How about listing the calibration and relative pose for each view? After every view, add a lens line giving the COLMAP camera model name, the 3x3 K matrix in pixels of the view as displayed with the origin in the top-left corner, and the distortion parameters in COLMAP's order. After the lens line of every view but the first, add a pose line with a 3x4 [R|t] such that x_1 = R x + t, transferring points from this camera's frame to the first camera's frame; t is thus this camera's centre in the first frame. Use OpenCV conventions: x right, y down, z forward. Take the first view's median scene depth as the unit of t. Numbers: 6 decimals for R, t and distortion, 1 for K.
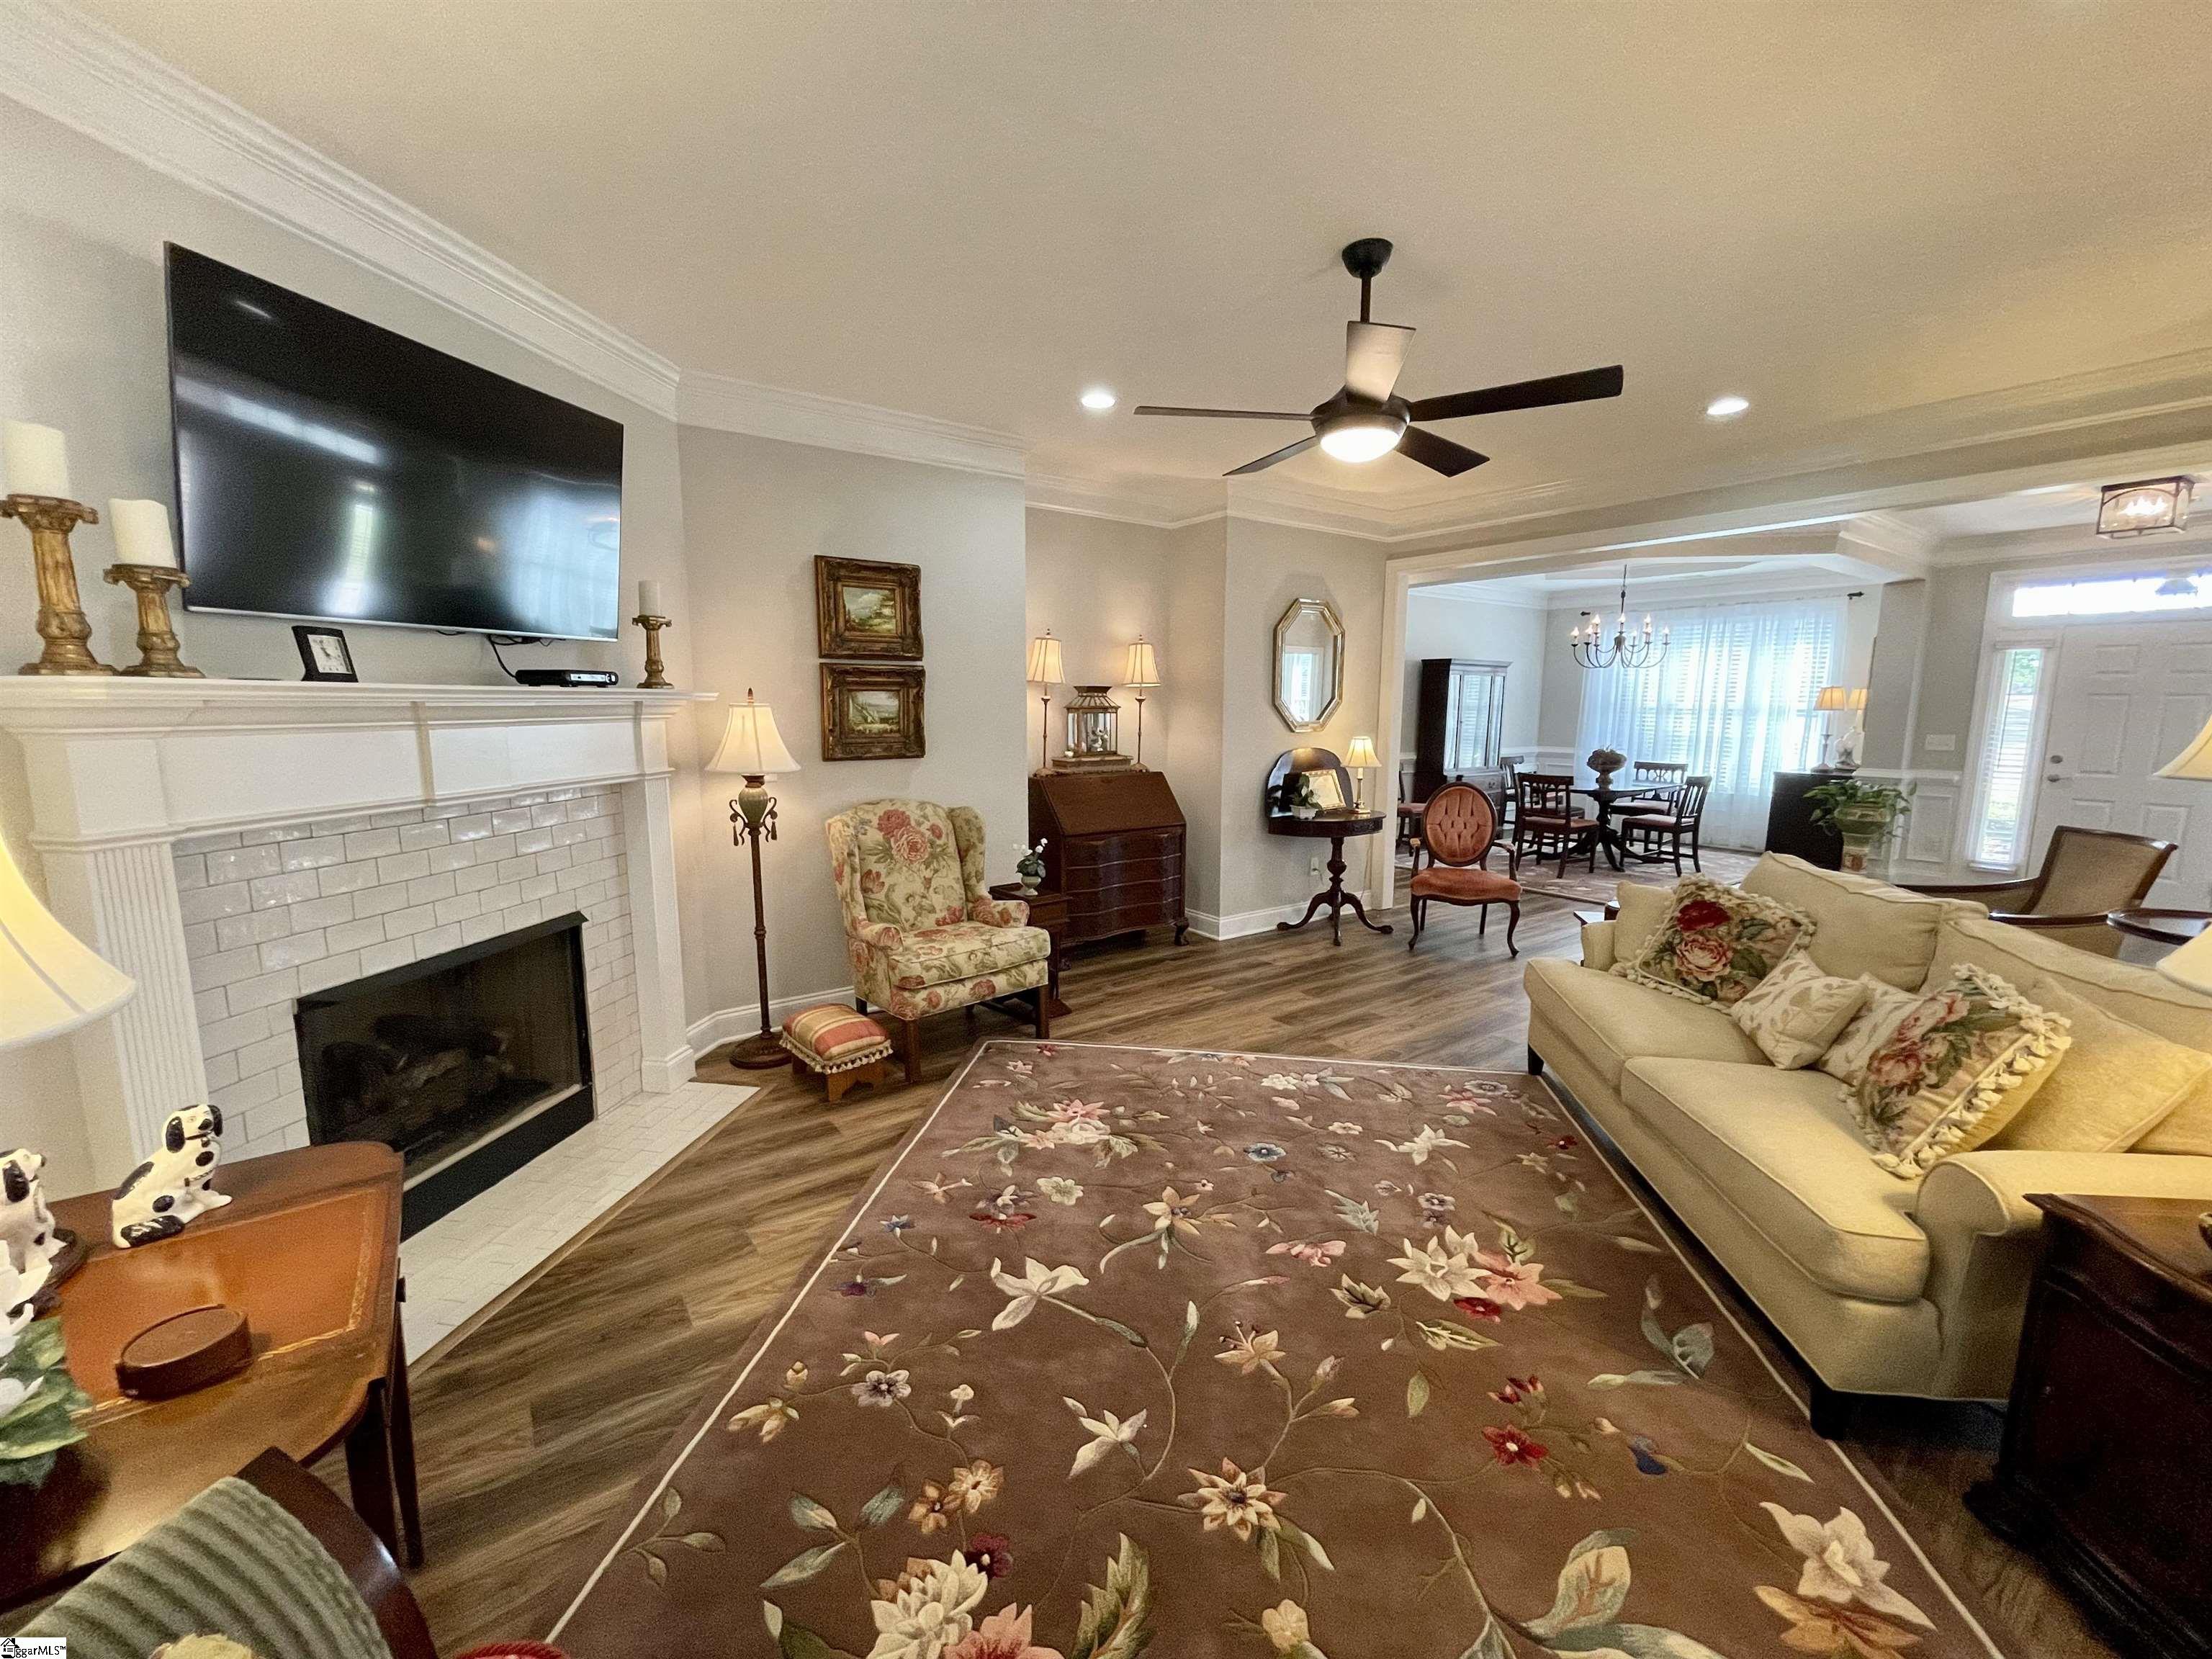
lens RADIAL K [[891.1, 0, 1104.6], [0, 891.1, 829.1], [0, 0, 1]] dist [-0.001187, -0.000052]
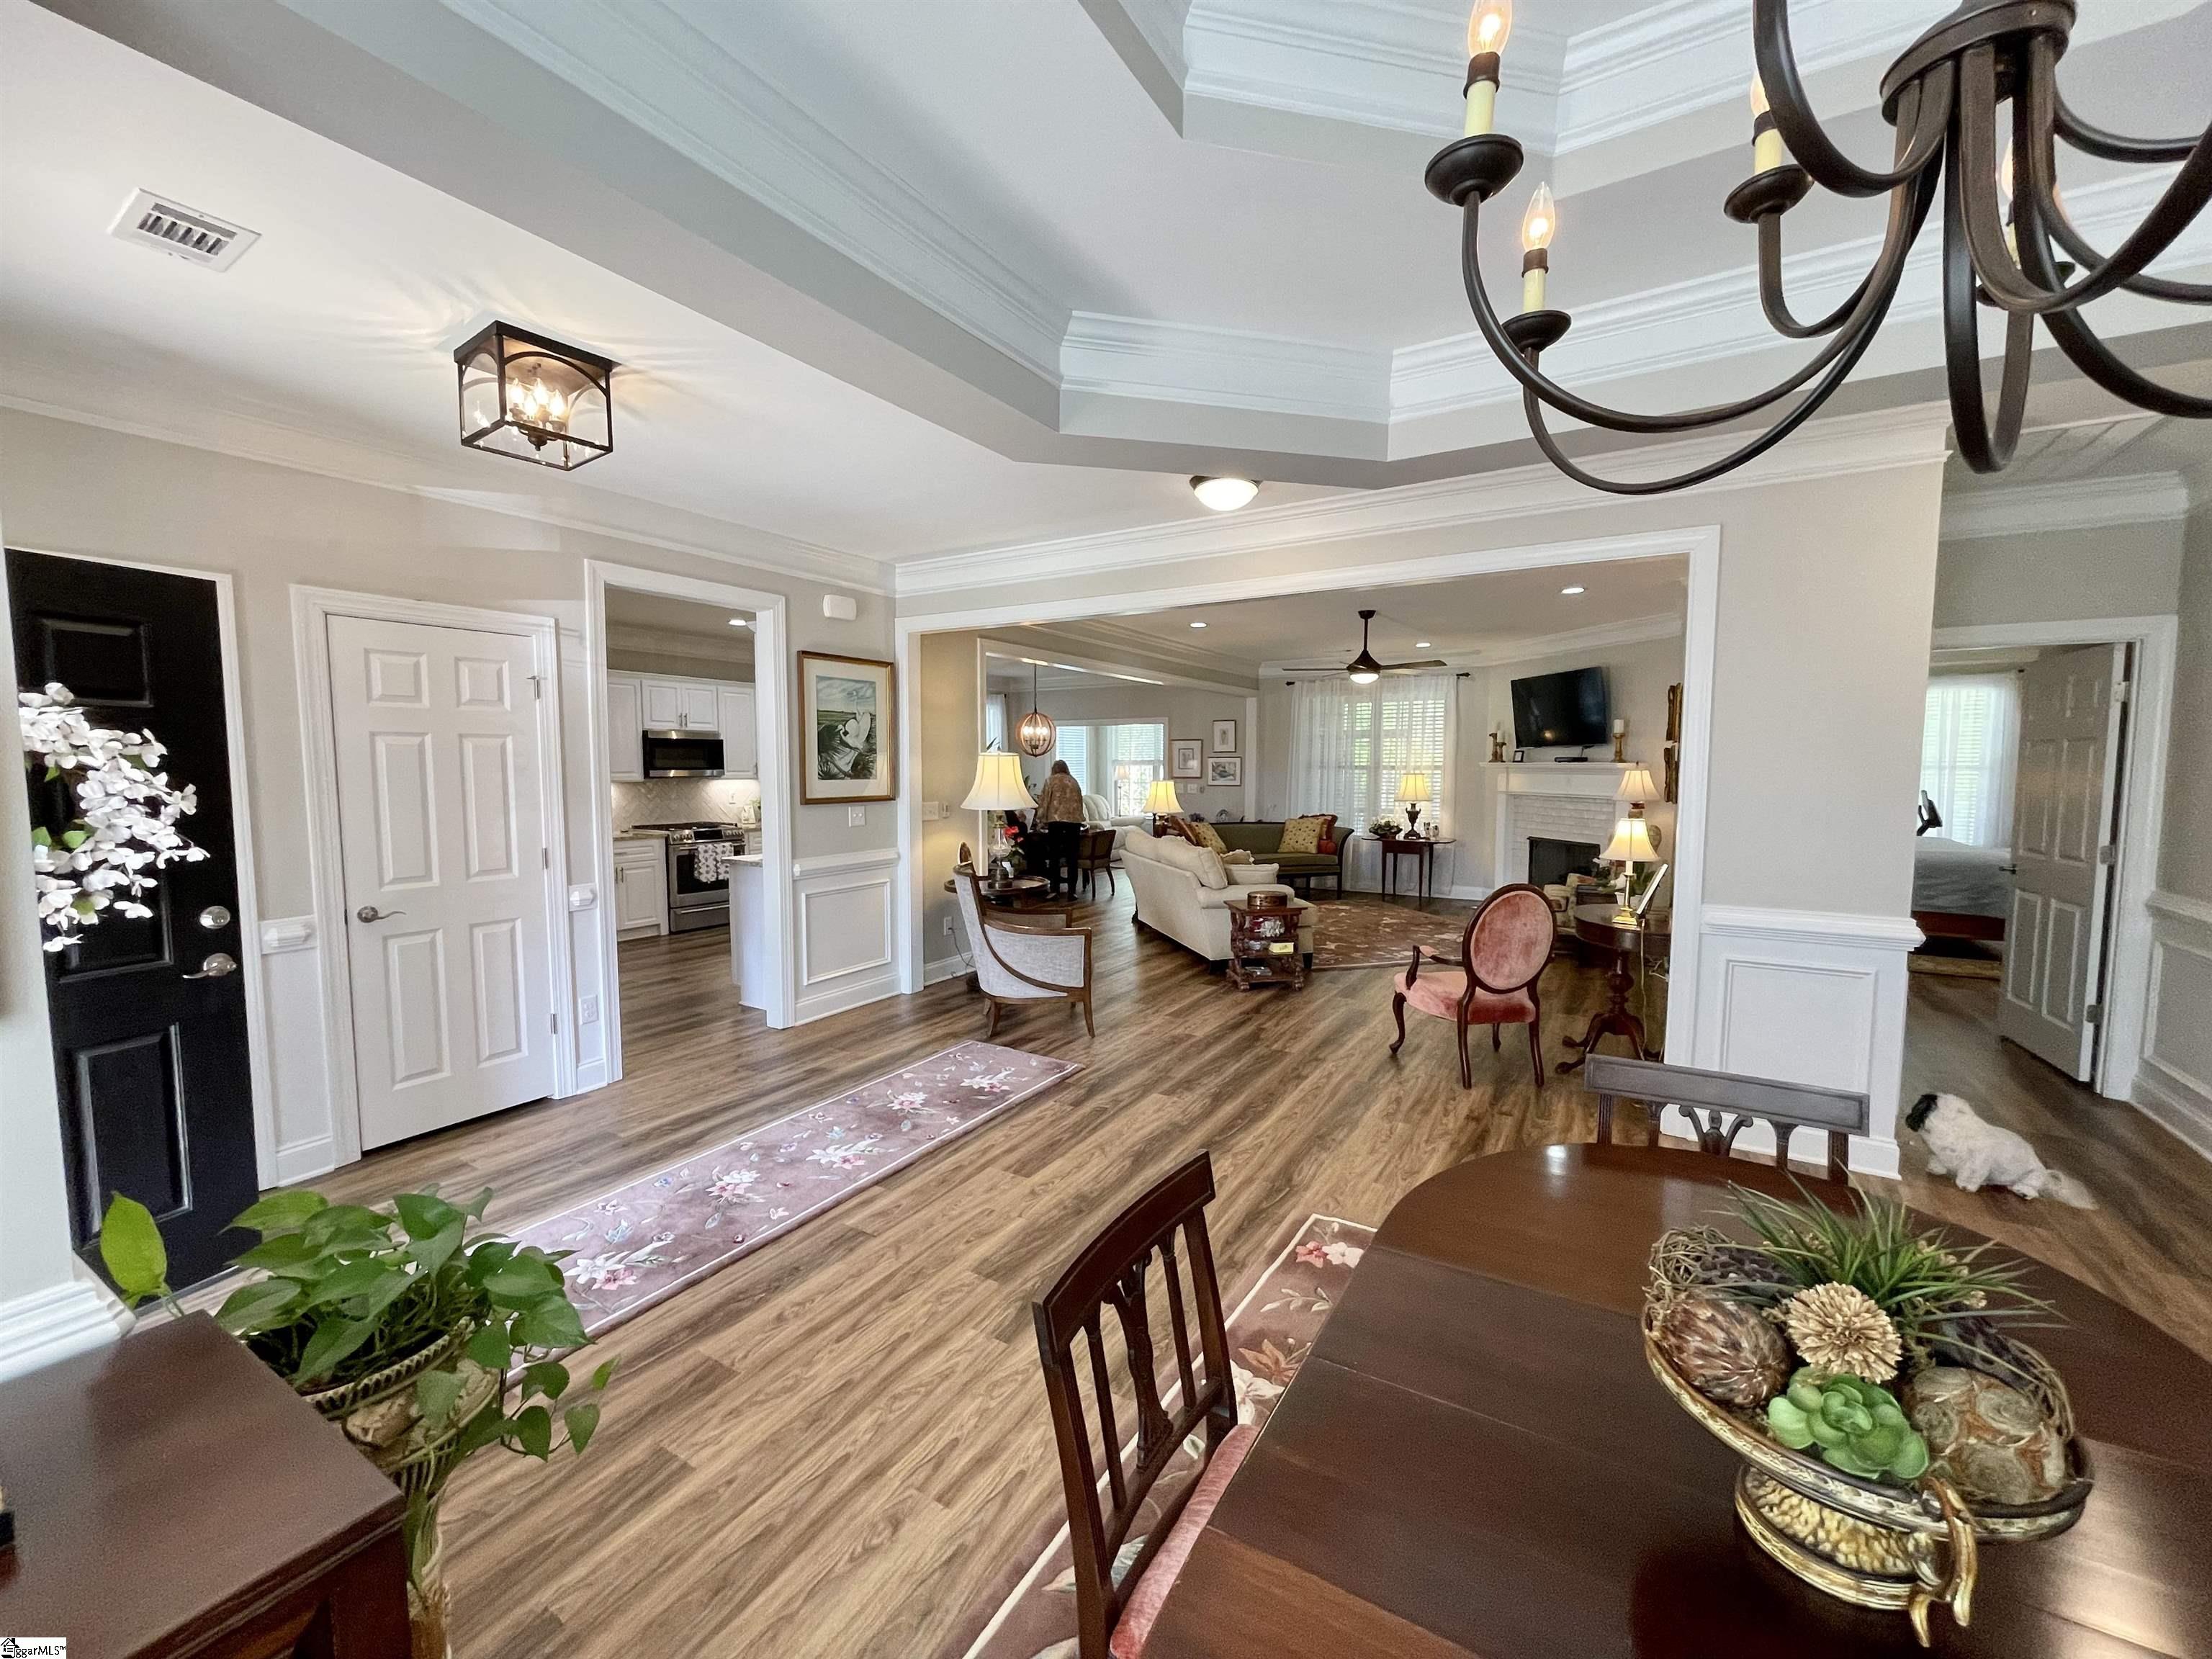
lens RADIAL K [[891.1, 0, 1092.8], [0, 891.1, 827.6], [0, 0, 1]] dist [-0.001187, -0.000052]
pose [[-0.924156, 0.025180, -0.381185, 1.404976], [-0.055839, 0.978205, 0.199994, -0.311335], [0.377912, 0.206110, -0.902608, 2.154152]]
